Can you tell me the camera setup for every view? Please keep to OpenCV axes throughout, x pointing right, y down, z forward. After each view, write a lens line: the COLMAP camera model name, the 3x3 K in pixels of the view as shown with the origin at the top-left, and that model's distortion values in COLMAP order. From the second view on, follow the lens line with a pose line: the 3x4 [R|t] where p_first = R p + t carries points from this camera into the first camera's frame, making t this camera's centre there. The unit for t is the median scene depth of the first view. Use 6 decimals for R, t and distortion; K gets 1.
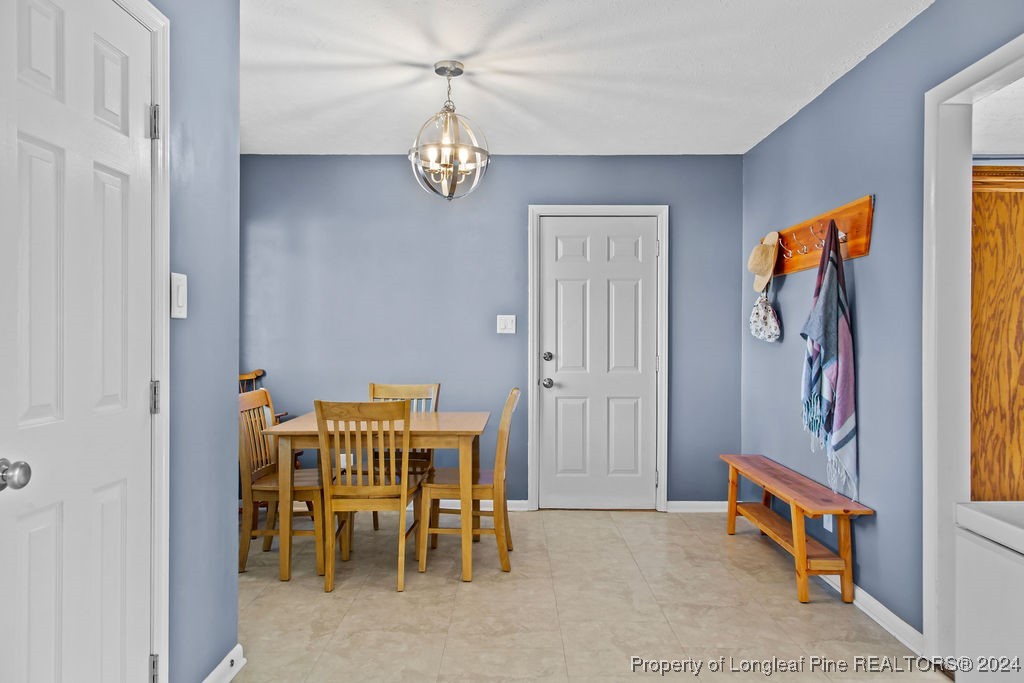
lens RADIAL K [[677.0, 0, 513.8], [0, 677.0, 339.4], [0, 0, 1]] dist [0.011253, 0.001194]
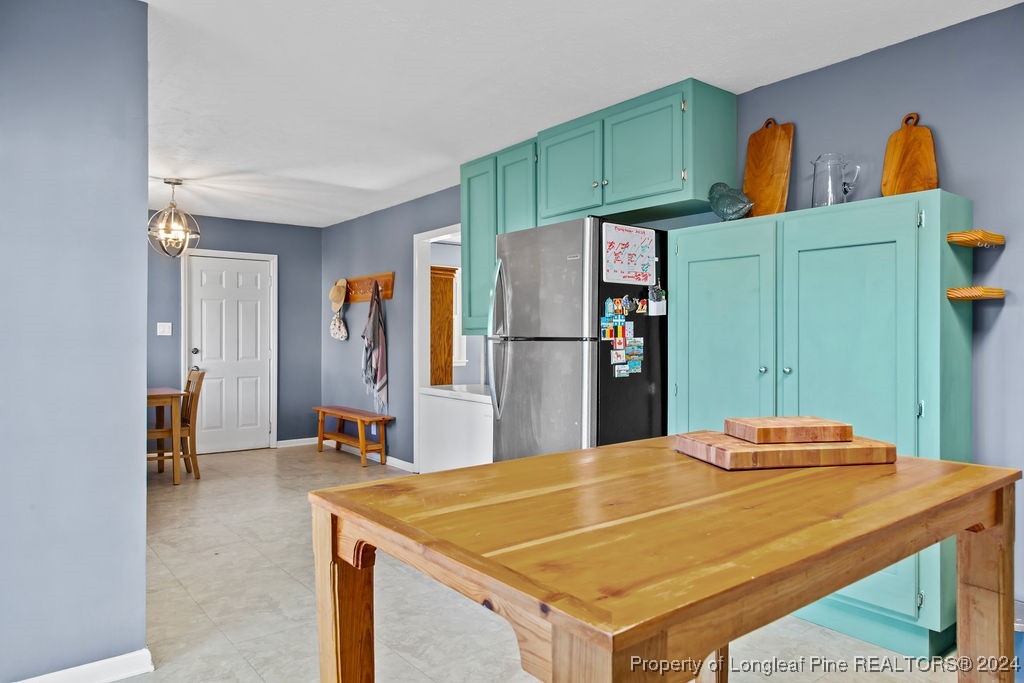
lens RADIAL K [[677.0, 0, 513.8], [0, 677.0, 339.4], [0, 0, 1]] dist [0.011253, 0.001194]
pose [[0.781885, -0.003555, 0.623412, -0.482059], [0.004152, 0.999991, 0.000495, 0.003053], [-0.623409, 0.002201, 0.781893, -0.860206]]
